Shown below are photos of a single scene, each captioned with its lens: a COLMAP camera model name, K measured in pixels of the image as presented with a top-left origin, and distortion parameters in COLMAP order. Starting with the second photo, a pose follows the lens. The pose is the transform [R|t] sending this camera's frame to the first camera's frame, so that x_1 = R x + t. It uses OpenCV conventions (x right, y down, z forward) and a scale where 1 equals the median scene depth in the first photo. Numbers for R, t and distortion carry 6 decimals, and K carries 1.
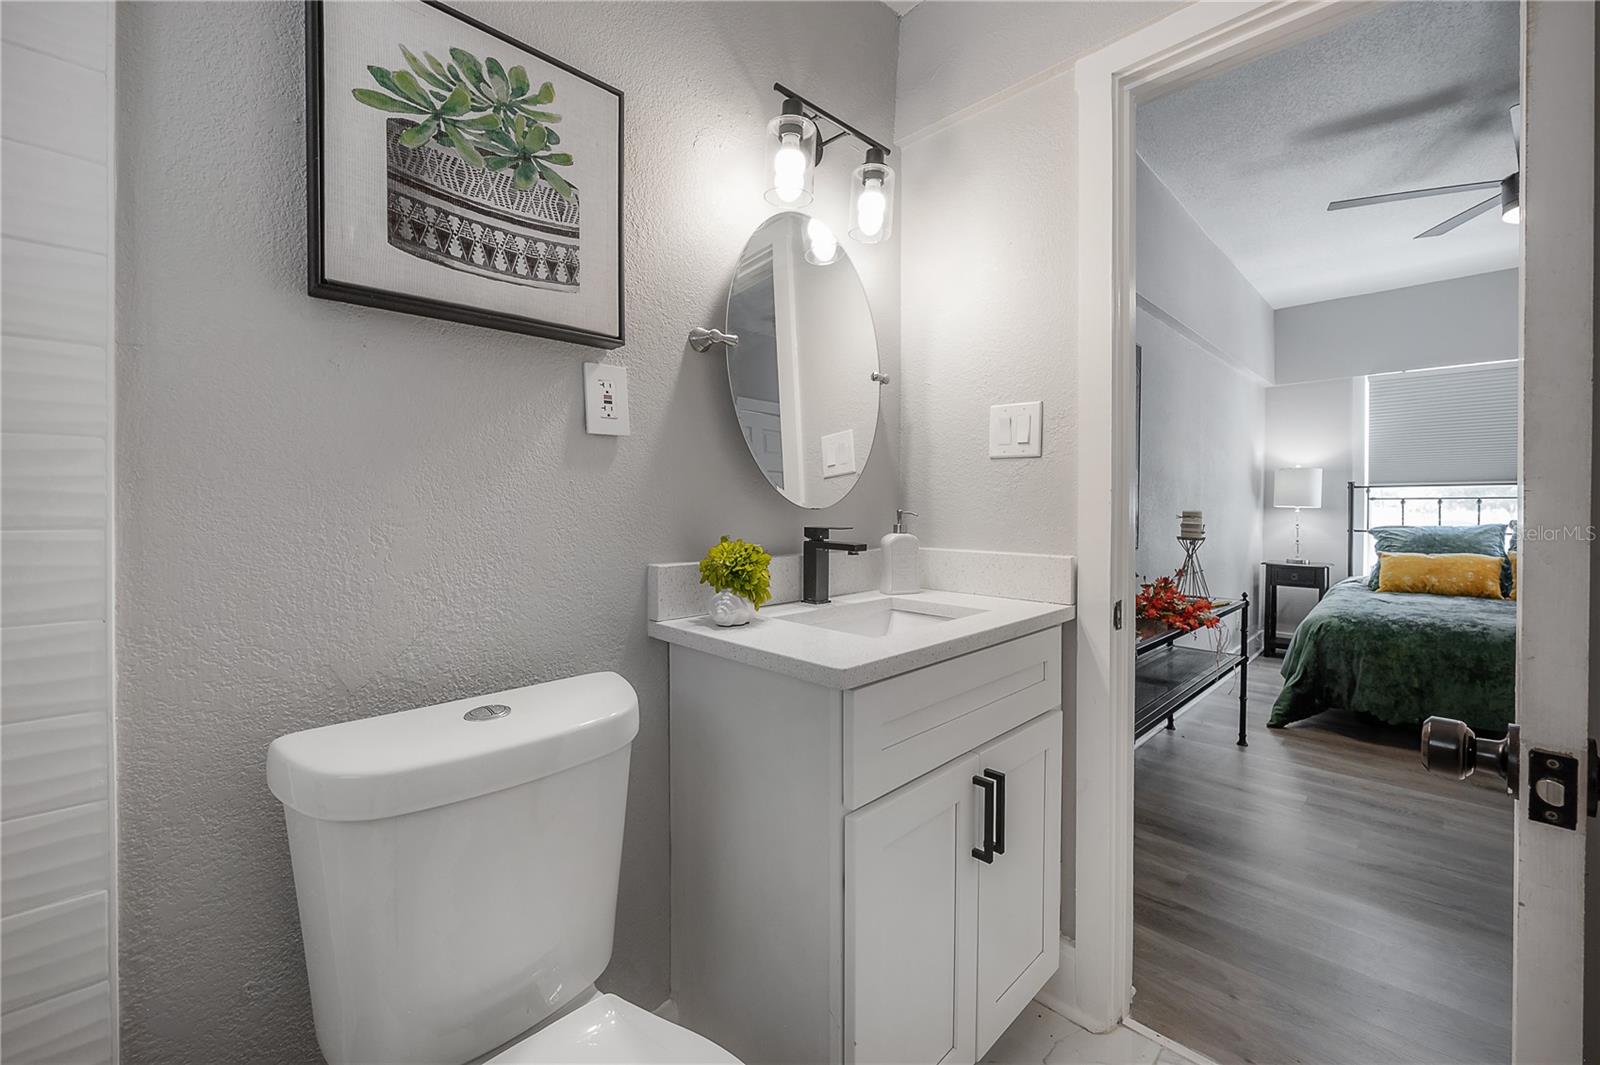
lens RADIAL K [[649.6, 0, 801.3], [0, 649.6, 519.6], [0, 0, 1]] dist [-0.008462, 0.000827]
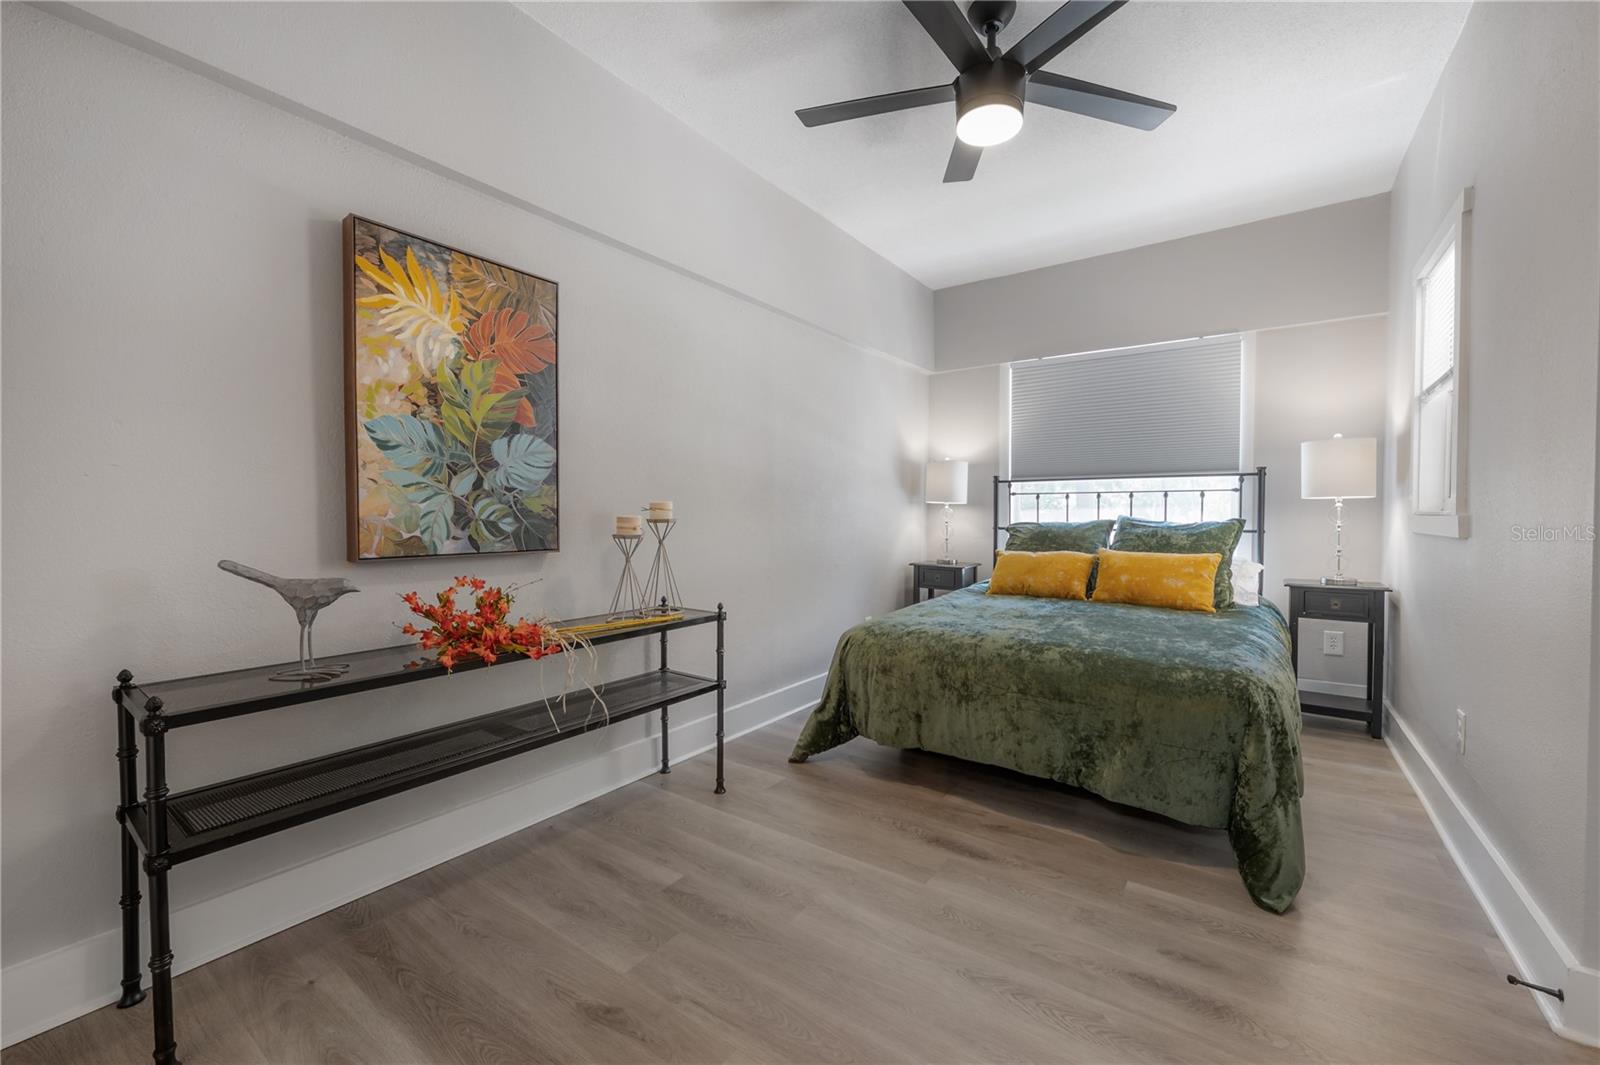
lens RADIAL K [[649.6, 0, 796.7], [0, 649.6, 525.6], [0, 0, 1]] dist [-0.008462, 0.000827]
pose [[0.985856, -0.004971, 0.167518, 1.281806], [0.004612, 0.999986, 0.002532, 0.030566], [-0.167529, -0.001723, 0.985866, 0.378176]]
